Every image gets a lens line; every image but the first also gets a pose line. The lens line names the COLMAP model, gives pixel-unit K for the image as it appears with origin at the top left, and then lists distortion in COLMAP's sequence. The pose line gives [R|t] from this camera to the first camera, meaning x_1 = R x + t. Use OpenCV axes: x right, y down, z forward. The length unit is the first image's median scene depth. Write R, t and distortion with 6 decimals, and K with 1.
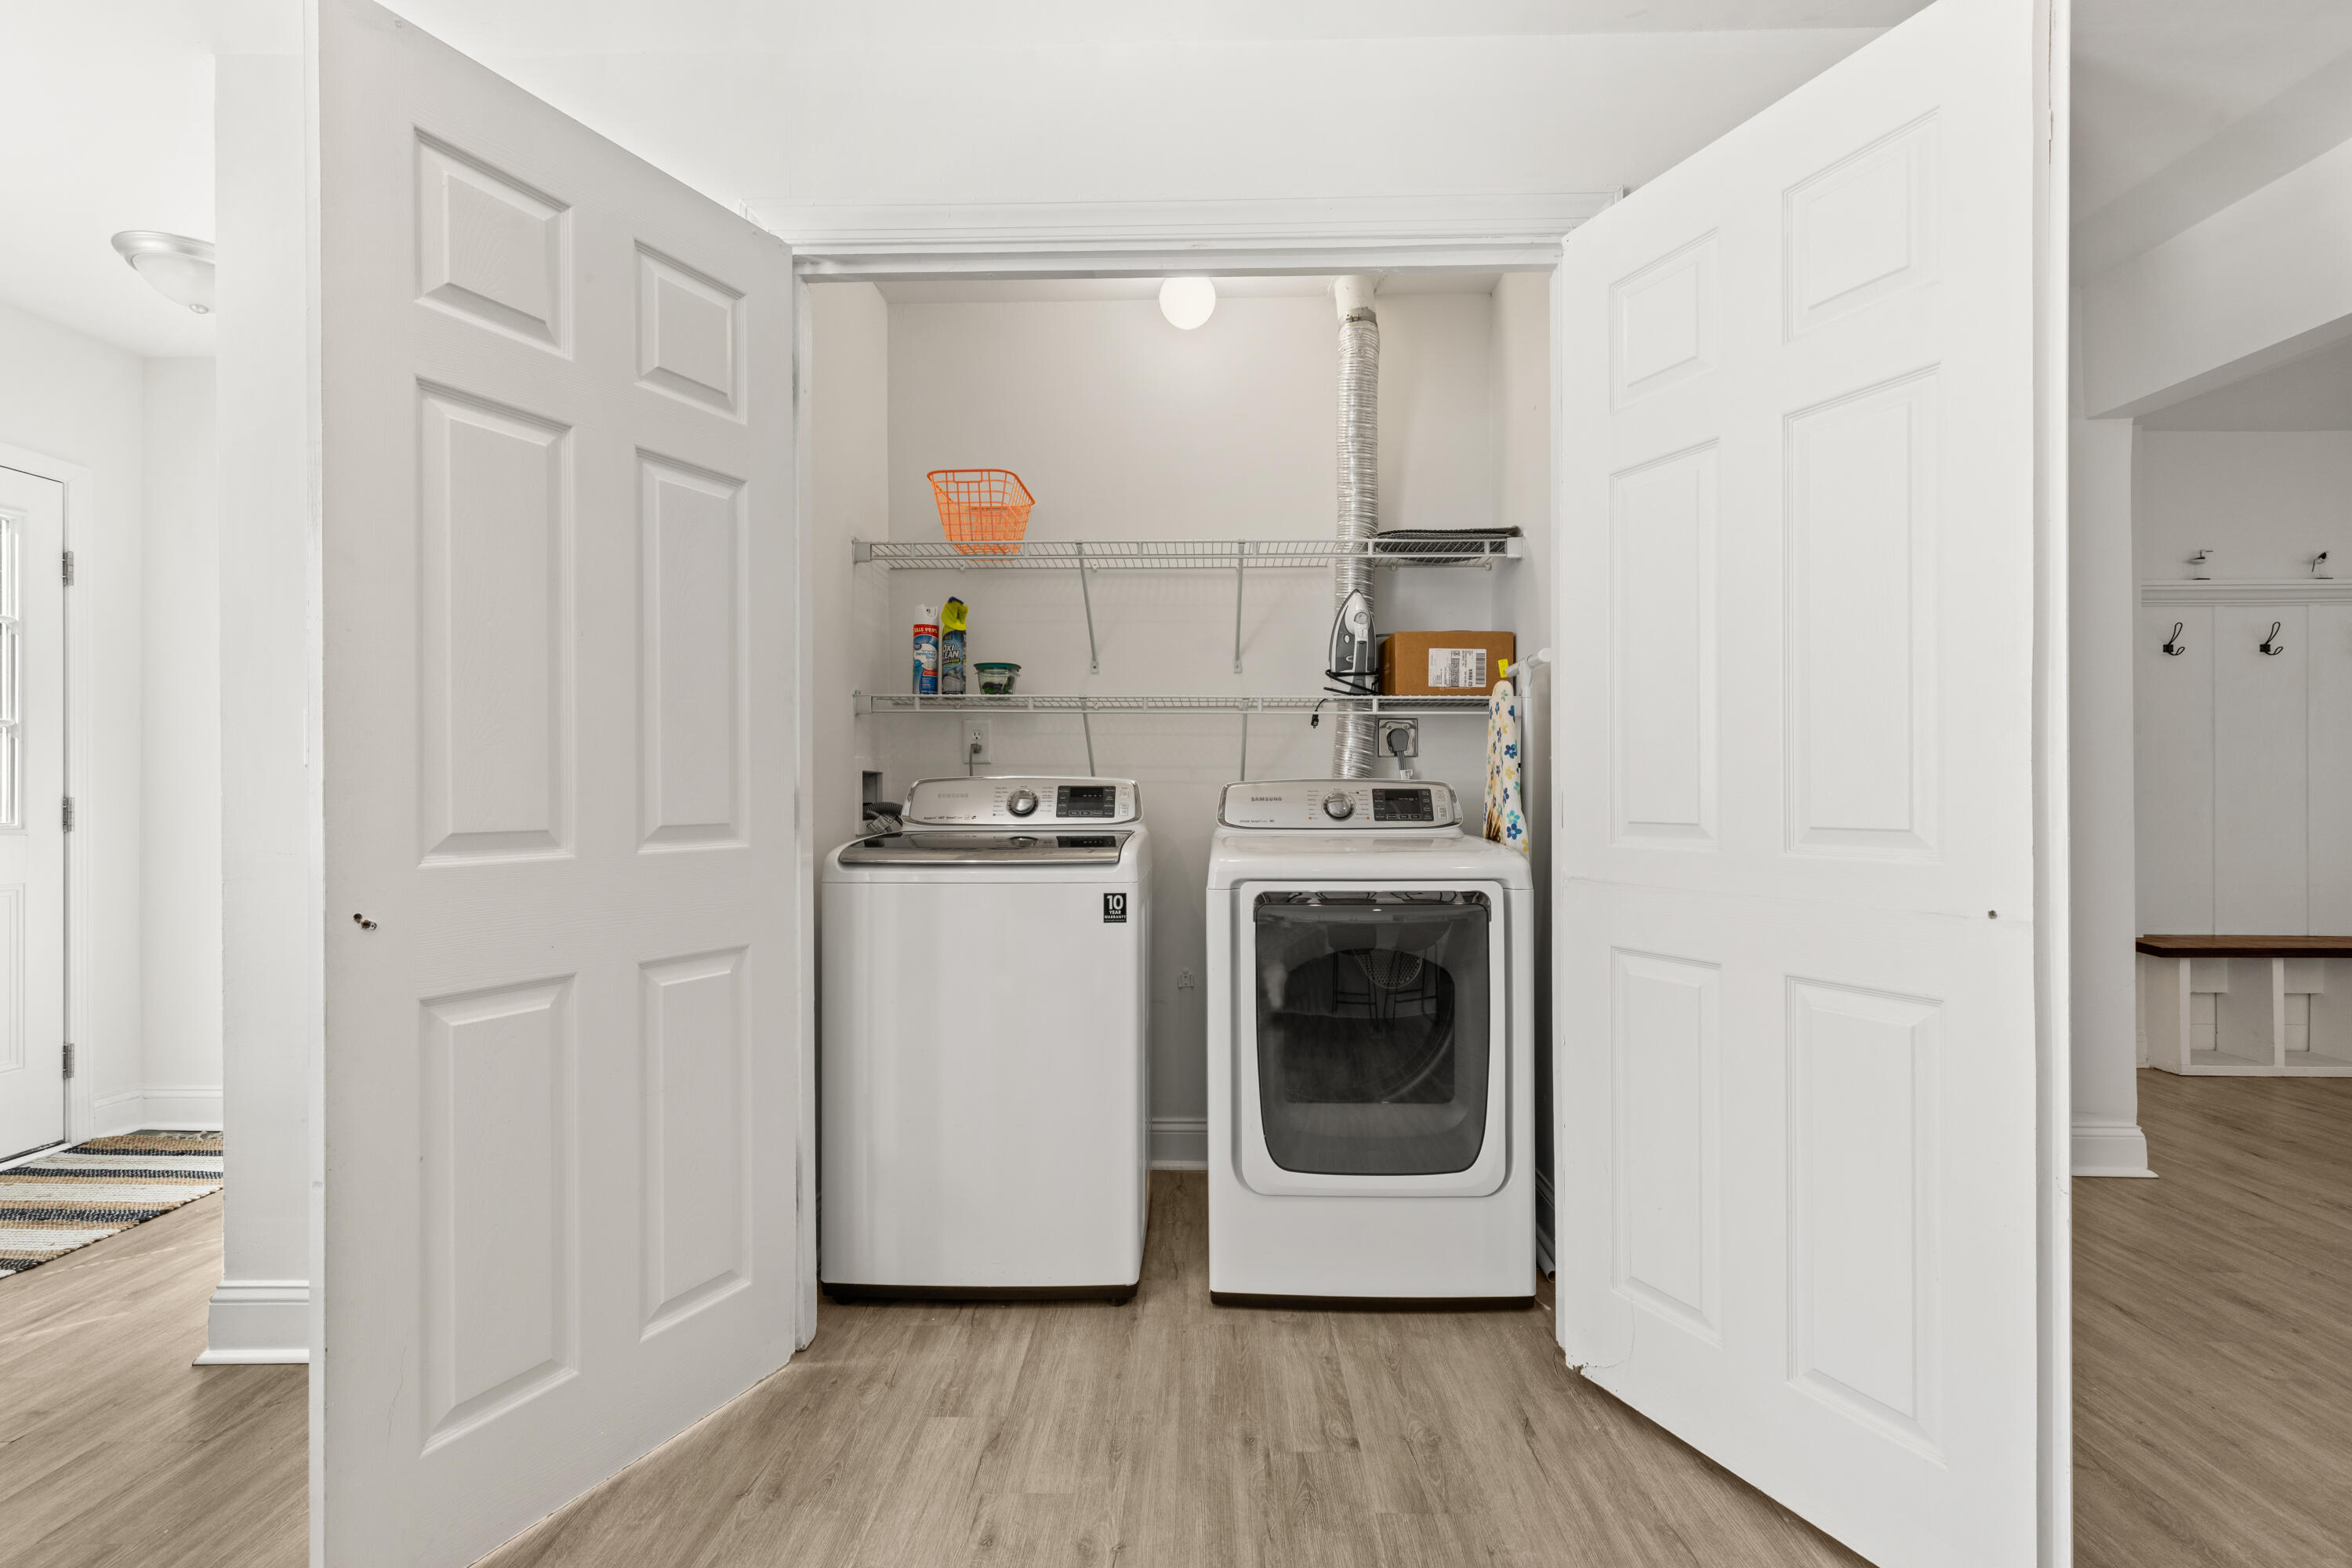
lens RADIAL K [[1050.2, 0, 1176.8], [0, 1050.2, 787.3], [0, 0, 1]] dist [0.007598, -0.000652]
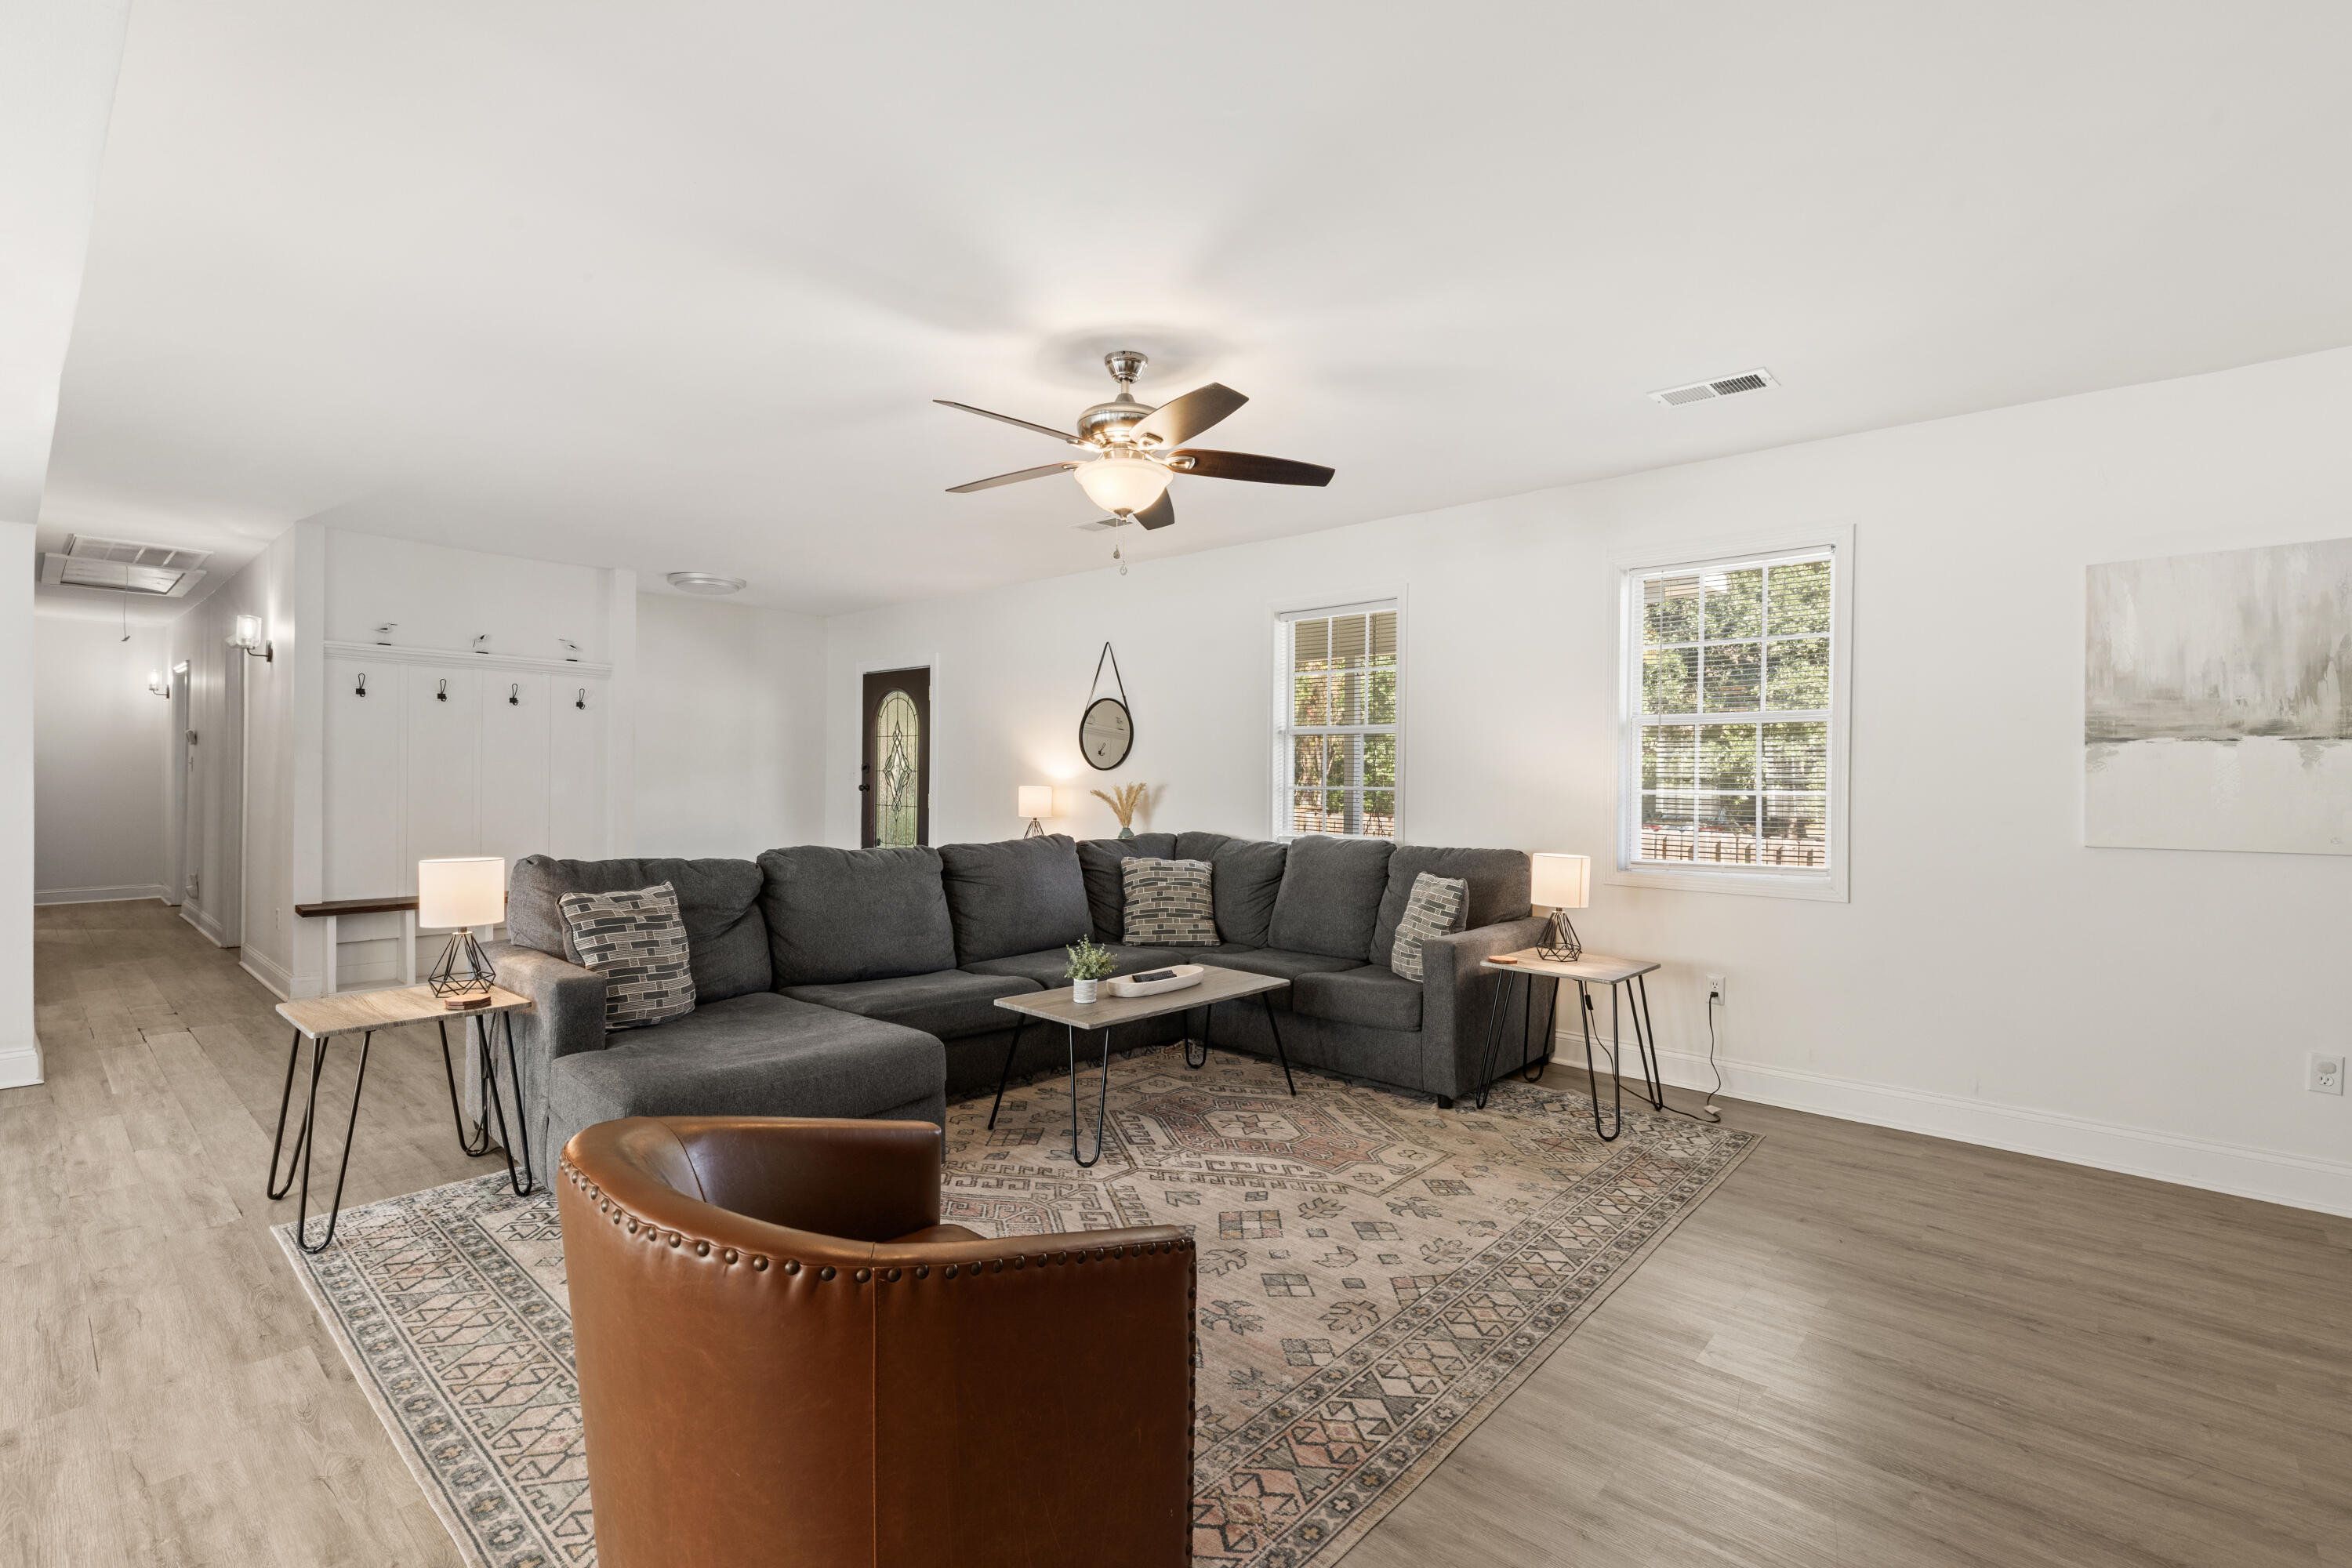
lens RADIAL K [[1050.2, 0, 1176.8], [0, 1050.2, 787.3], [0, 0, 1]] dist [0.007598, -0.000652]
pose [[0.649168, 0.004124, 0.760634, 1.016754], [-0.013658, 0.999887, 0.006236, -0.052301], [-0.760522, -0.014436, 0.649152, -1.228629]]
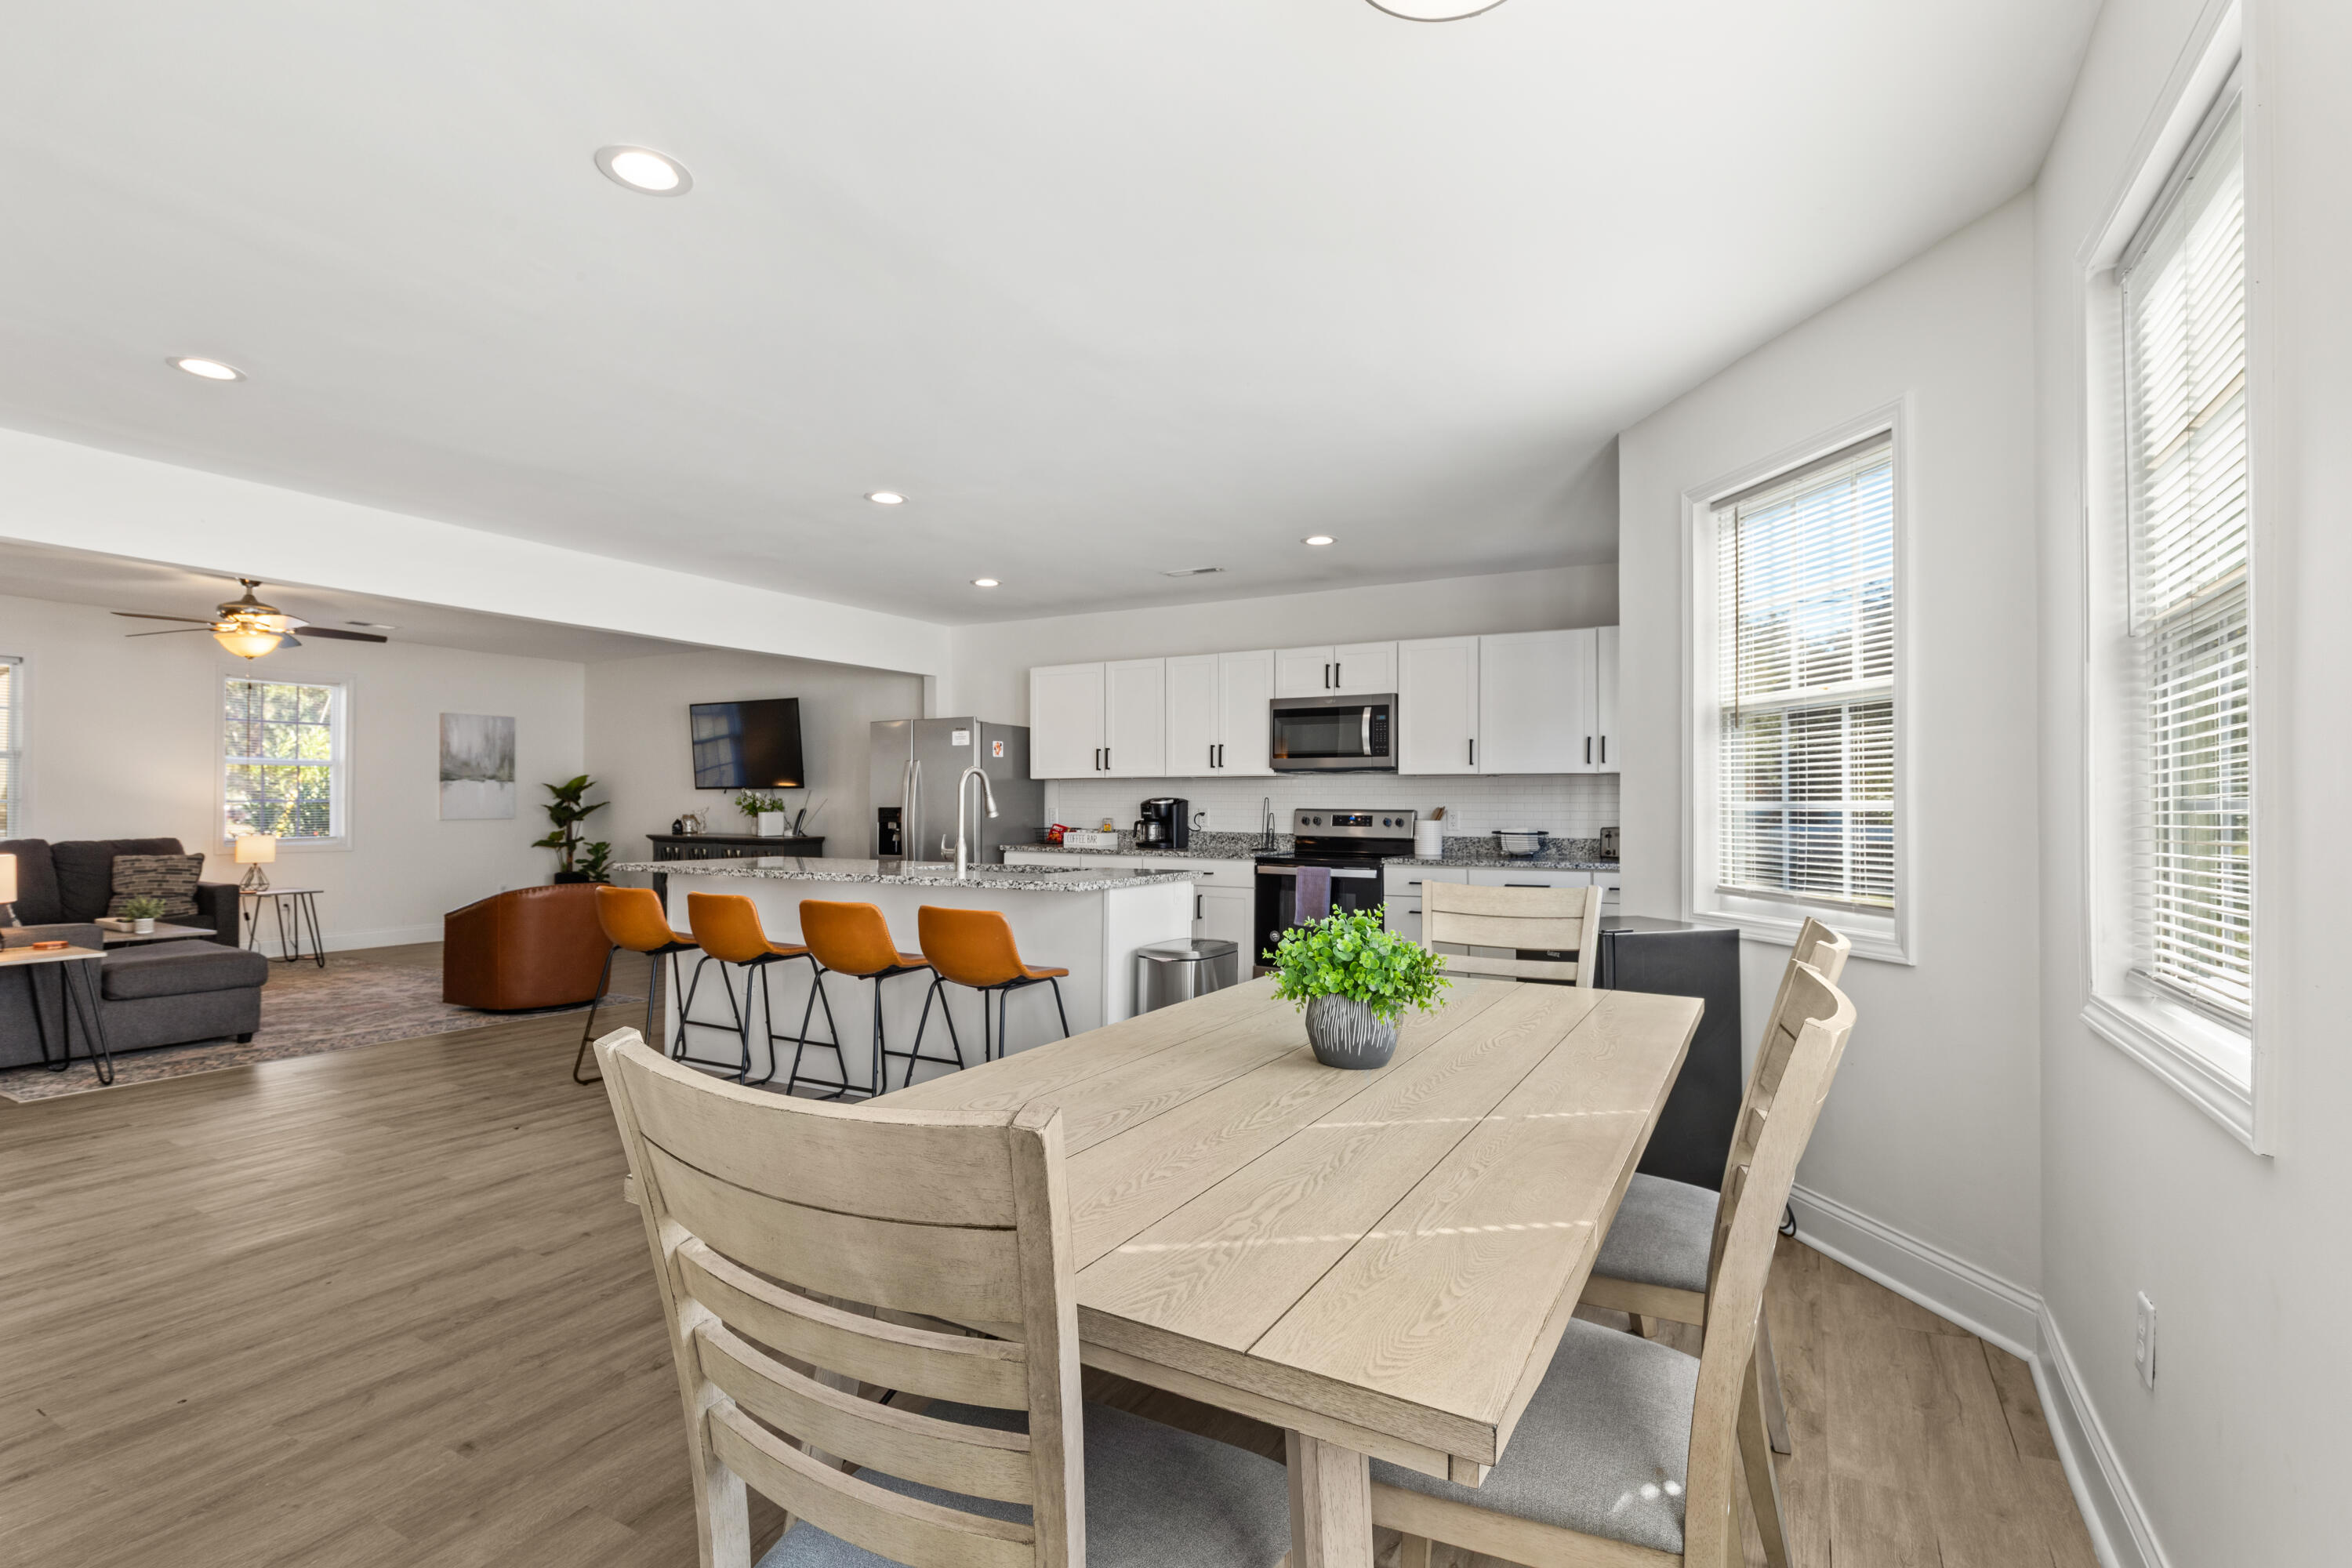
lens RADIAL K [[1110.9, 0, 1176.0], [0, 1110.9, 784.0], [0, 0, 1]] dist [-0.002787, -0.000044]
pose [[-0.879073, 0.008444, 0.476612, -1.242003], [-0.001124, 0.999804, -0.019787, -0.032224], [-0.476686, -0.017930, -0.878891, 0.953229]]
